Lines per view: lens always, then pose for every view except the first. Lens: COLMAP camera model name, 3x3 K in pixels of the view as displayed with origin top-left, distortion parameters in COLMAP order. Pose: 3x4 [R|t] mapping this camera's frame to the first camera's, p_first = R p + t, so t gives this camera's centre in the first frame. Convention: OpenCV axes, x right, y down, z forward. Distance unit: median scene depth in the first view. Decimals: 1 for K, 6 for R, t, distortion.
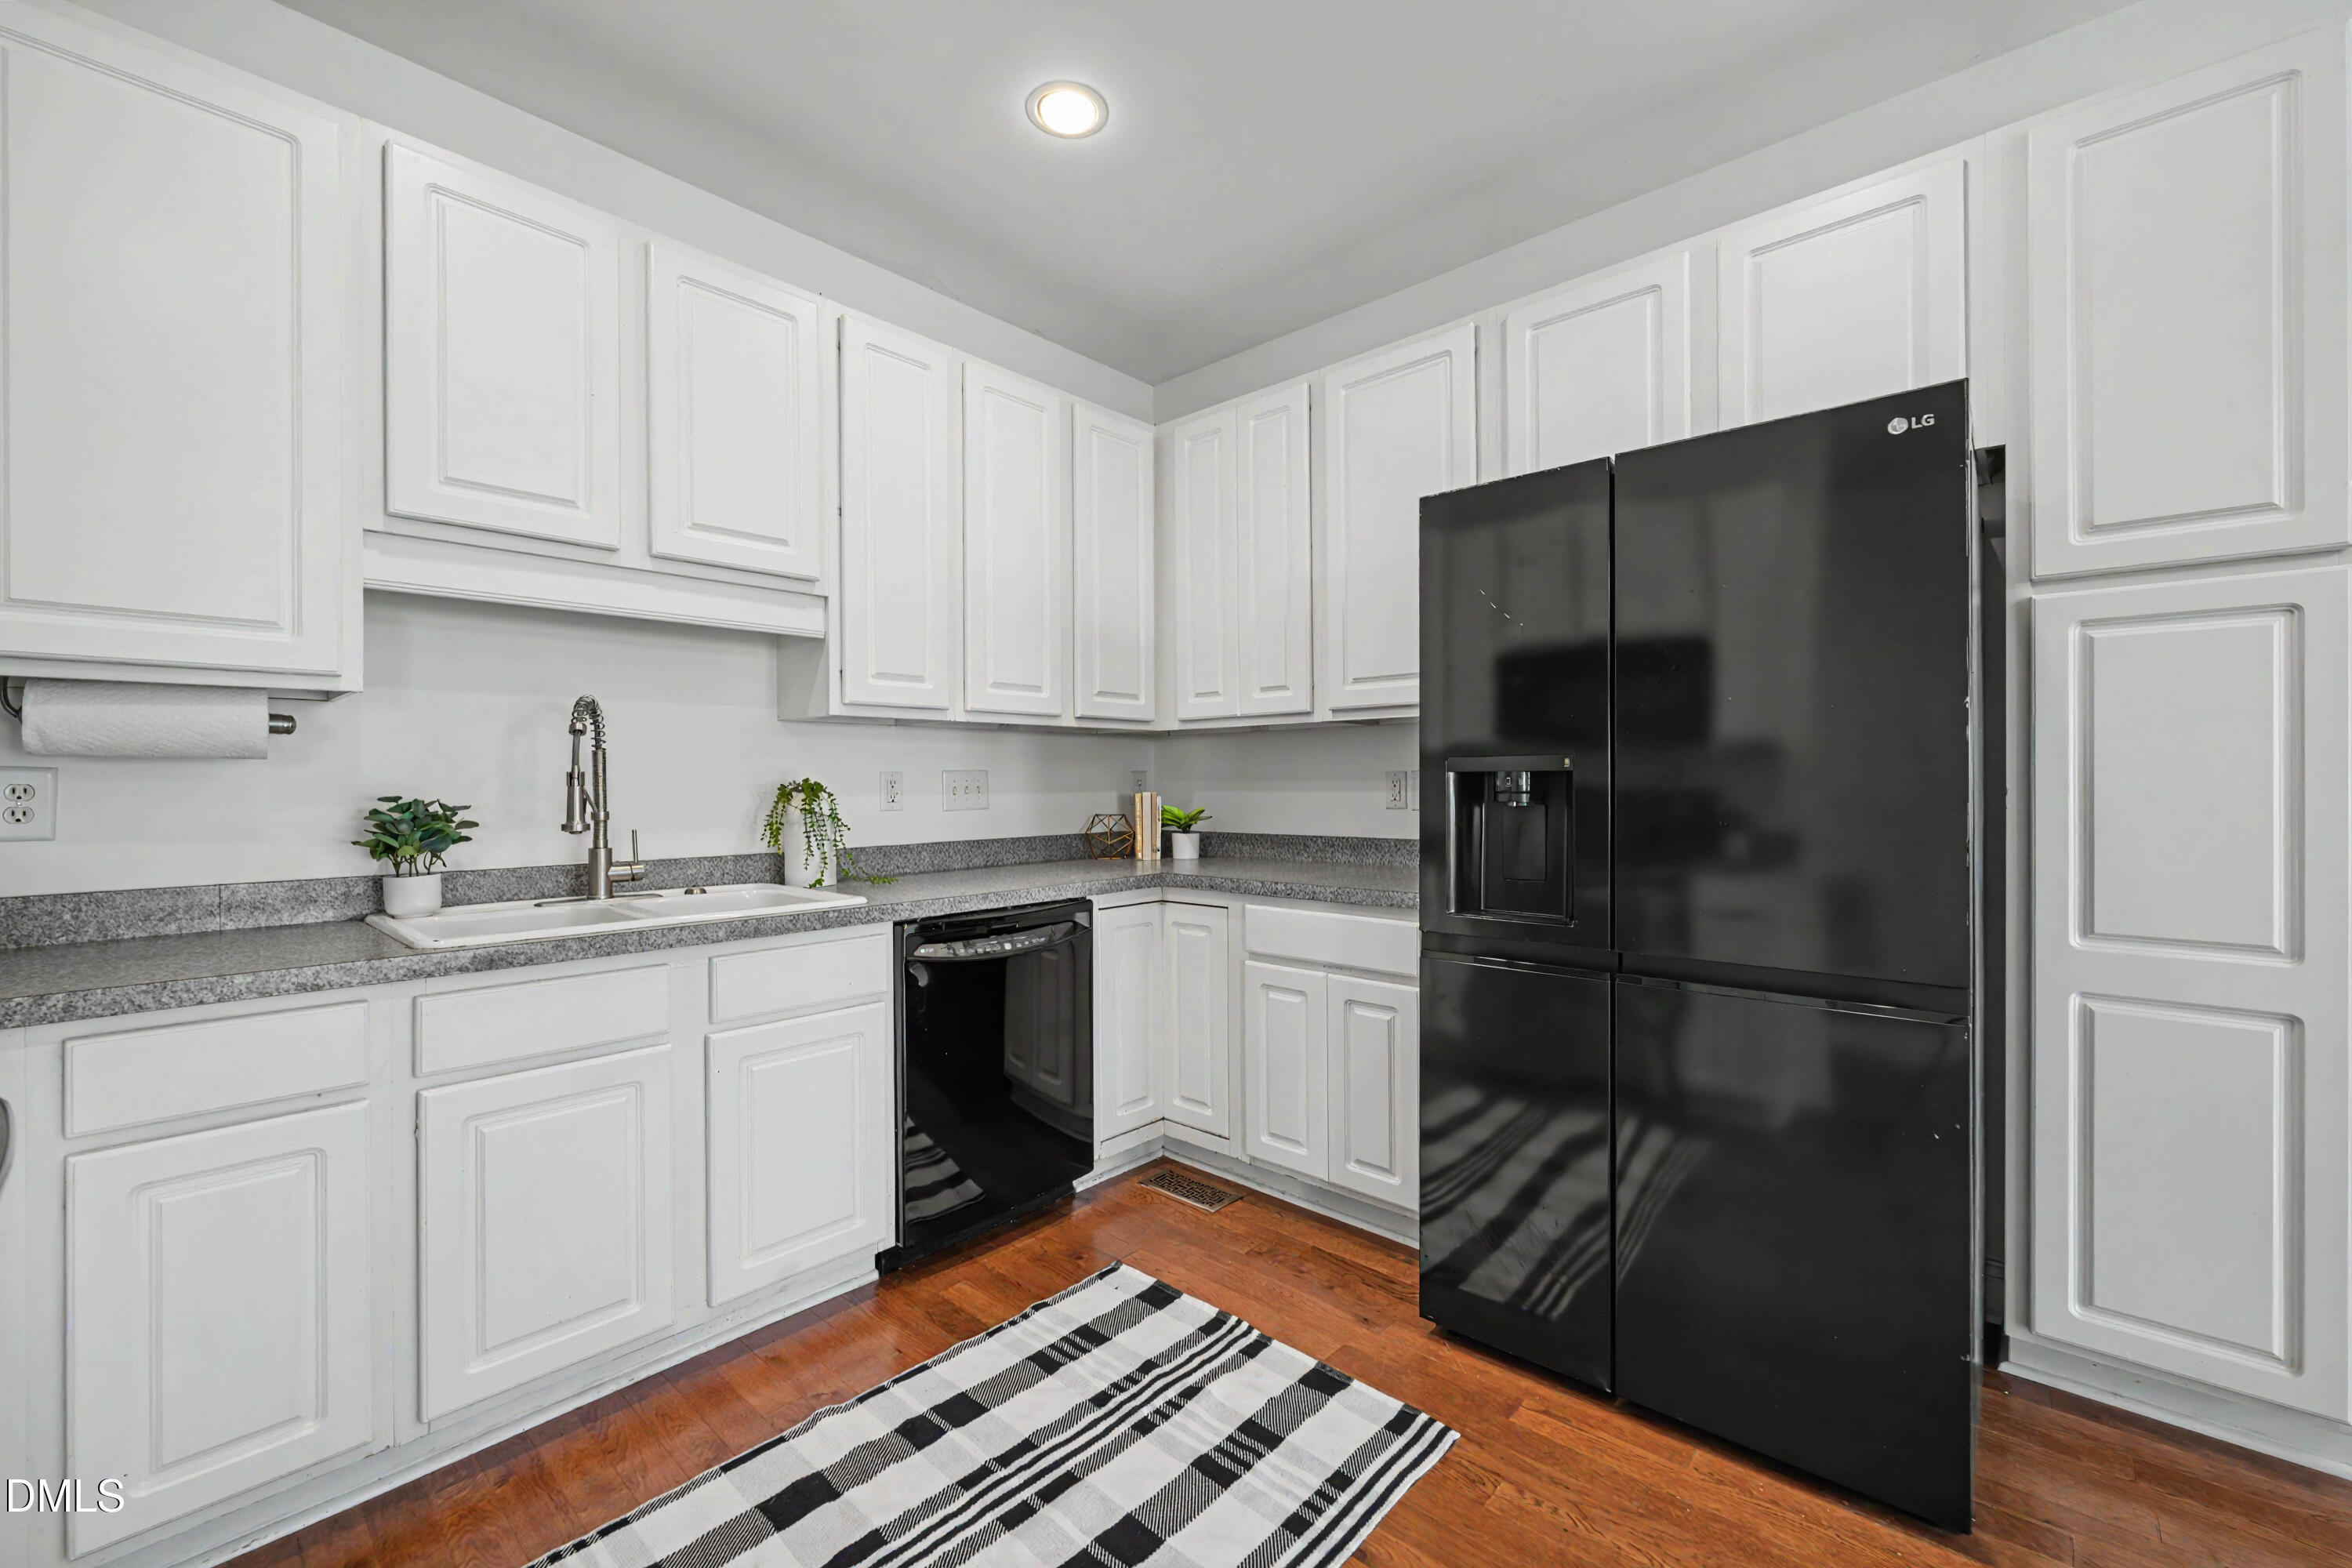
lens RADIAL K [[951.0, 0, 1185.4], [0, 951.0, 779.7], [0, 0, 1]] dist [-0.000750, -0.000868]
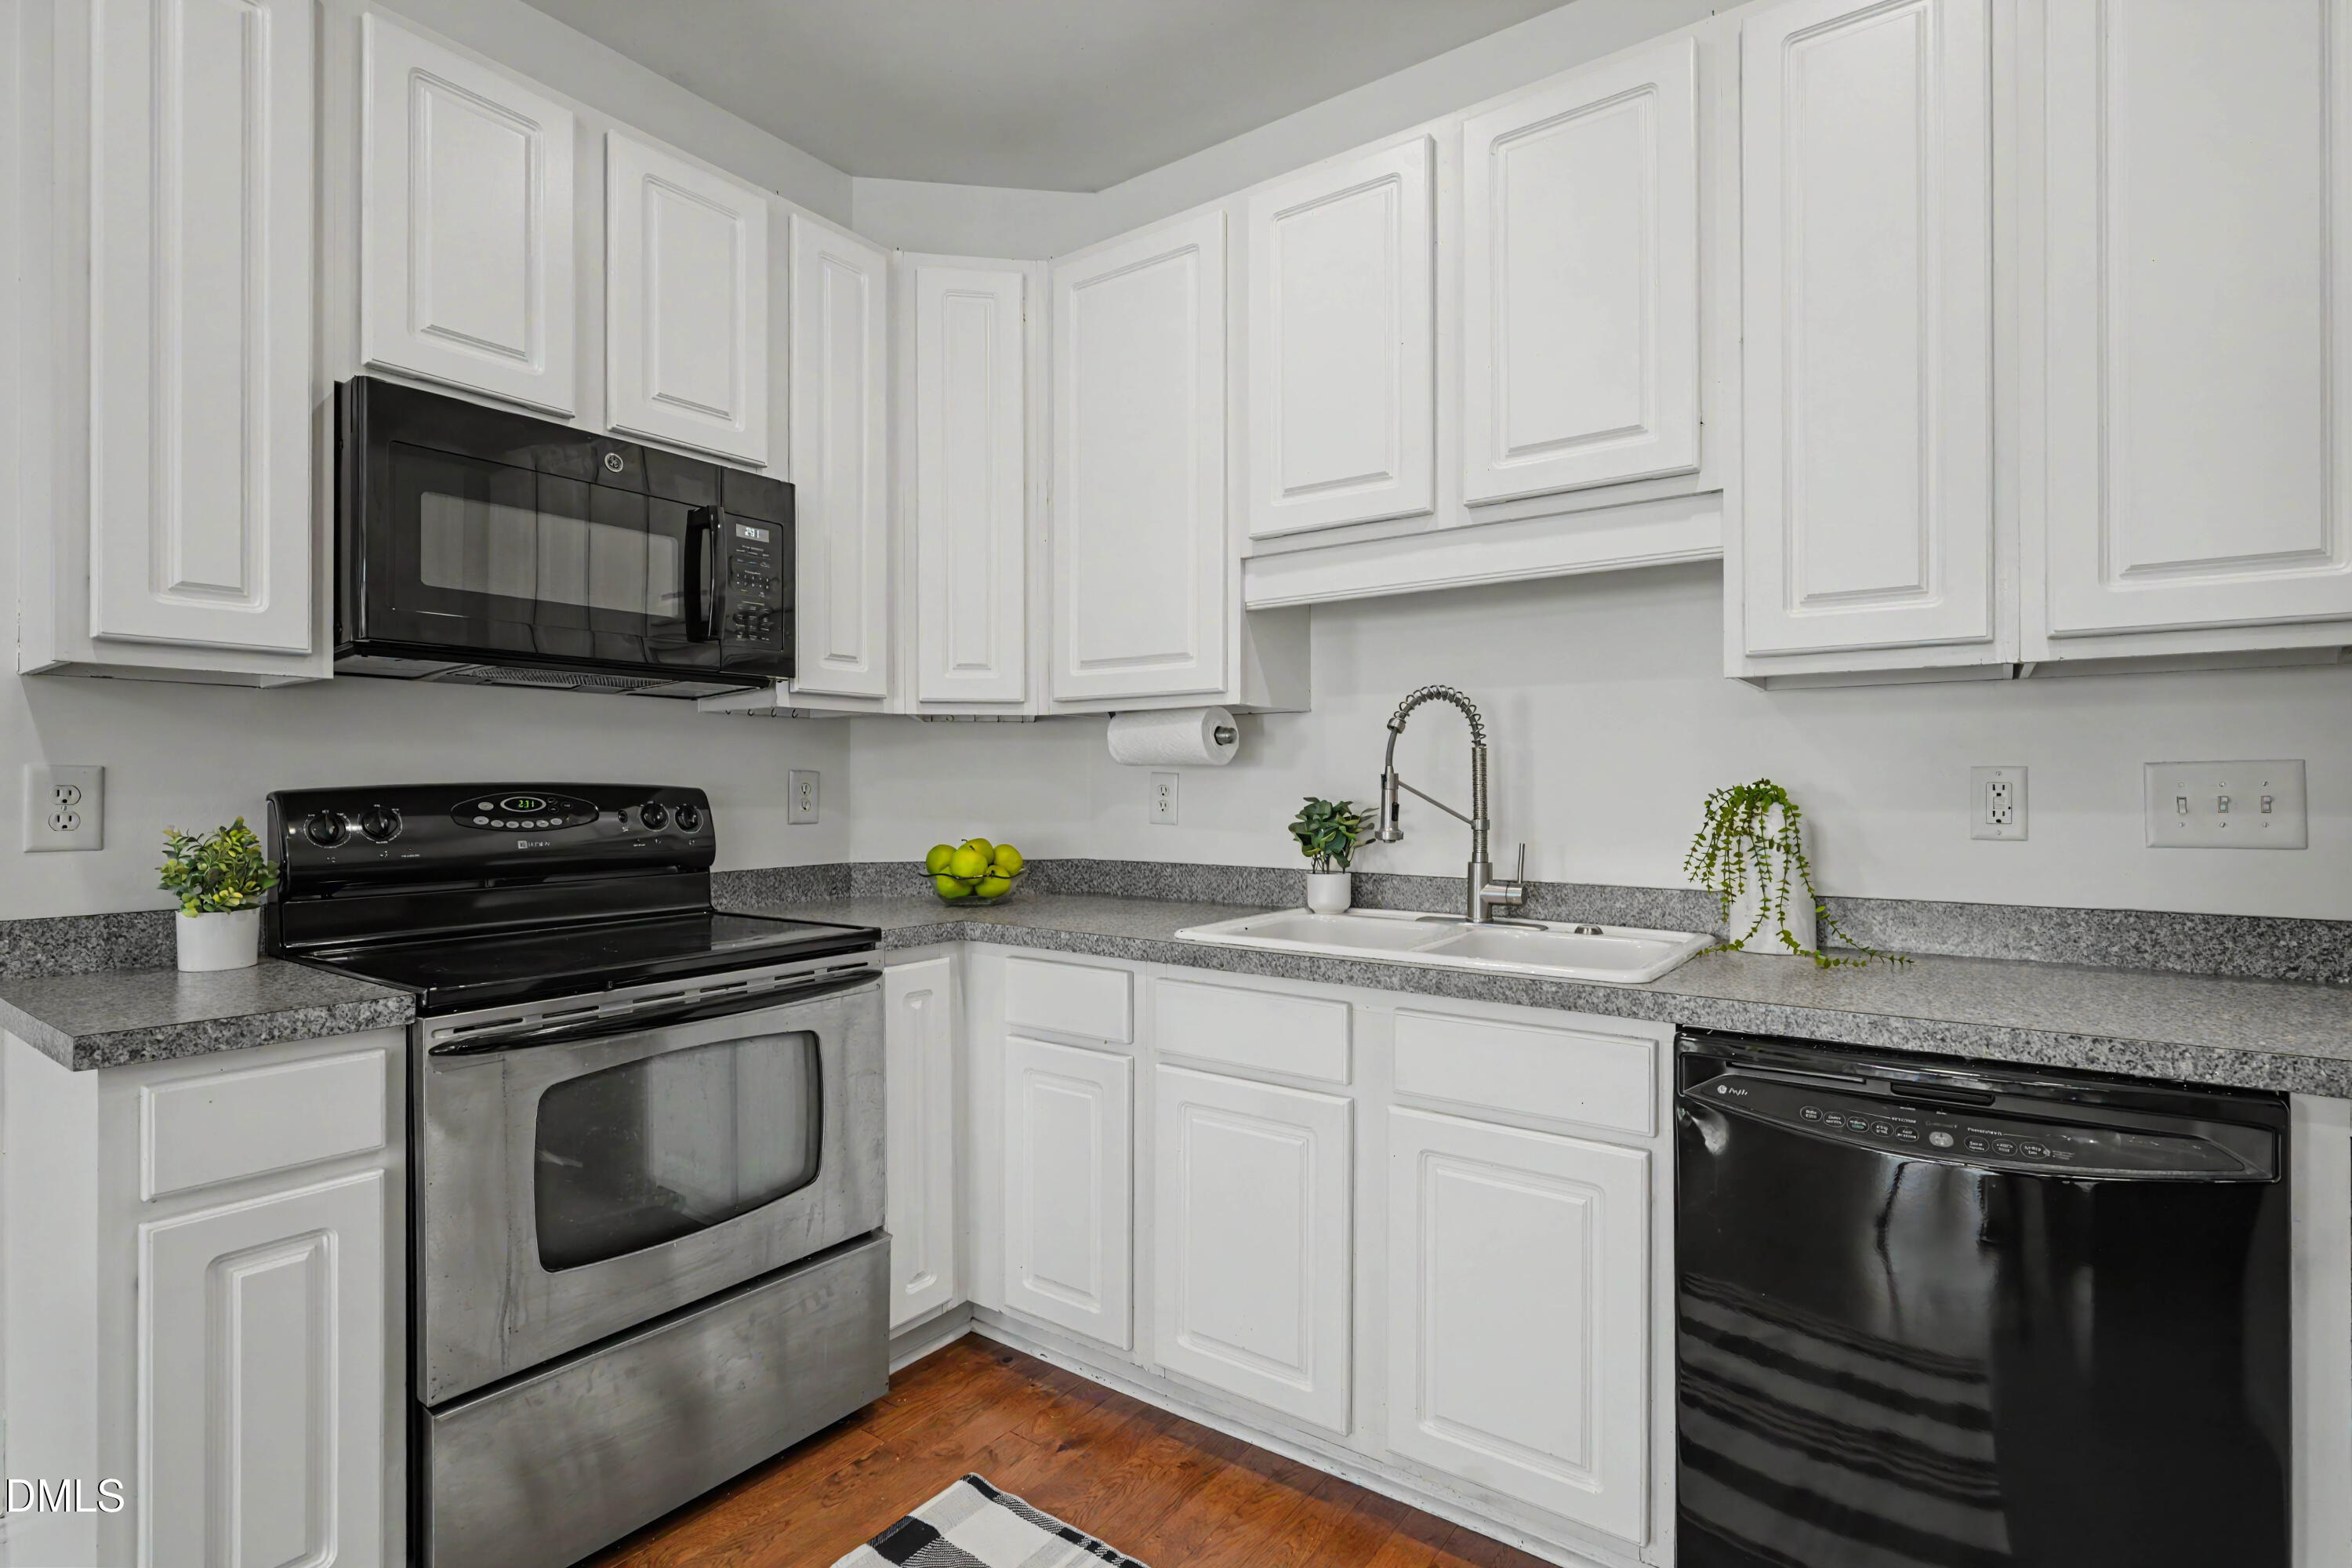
lens RADIAL K [[1128.0, 0, 1182.2], [0, 1128.0, 783.8], [0, 0, 1]] dist [0.002399, 0.000217]
pose [[0.105558, 0.003506, -0.994407, 0.339933], [0.002017, 0.999991, 0.003740, -0.002561], [0.994411, -0.002401, 0.105550, 0.596610]]
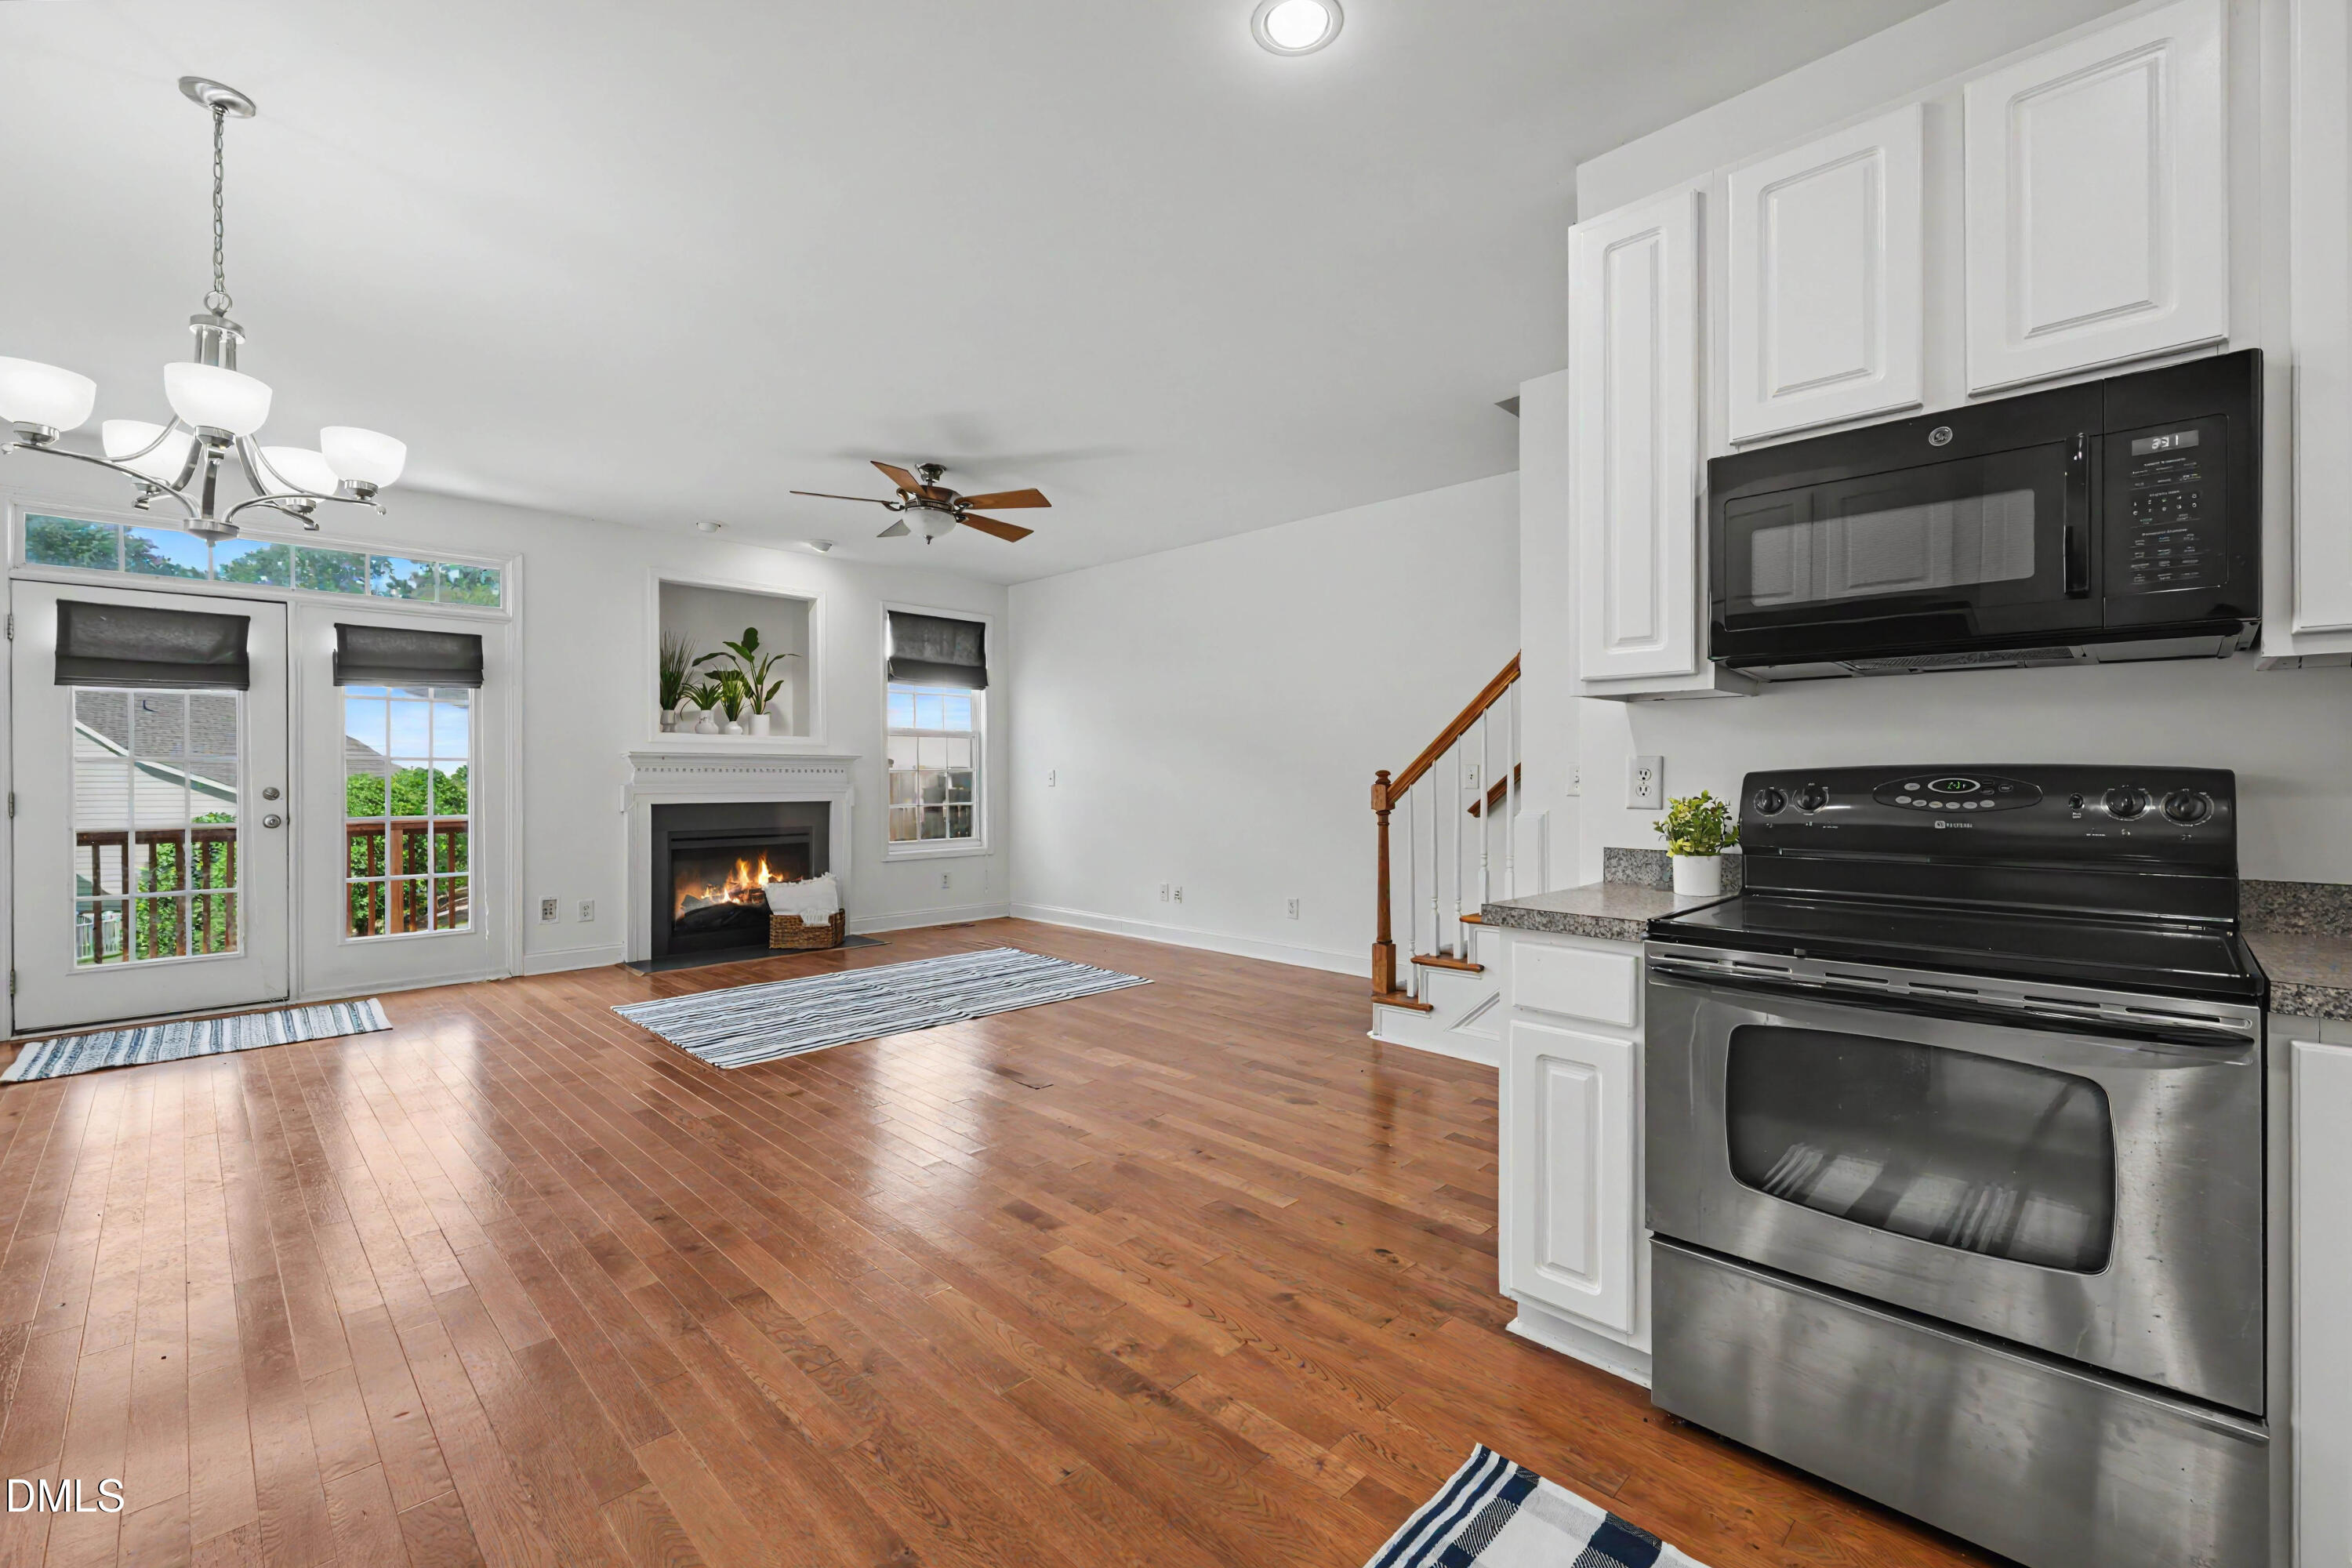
lens RADIAL K [[989.7, 0, 1187.1], [0, 989.7, 777.6], [0, 0, 1]] dist [-0.000061, -0.000118]
pose [[-0.999008, 0.009245, 0.043563, -0.029618], [0.009470, 0.999943, 0.004954, -0.000418], [-0.043515, 0.005361, -0.999038, 1.017155]]
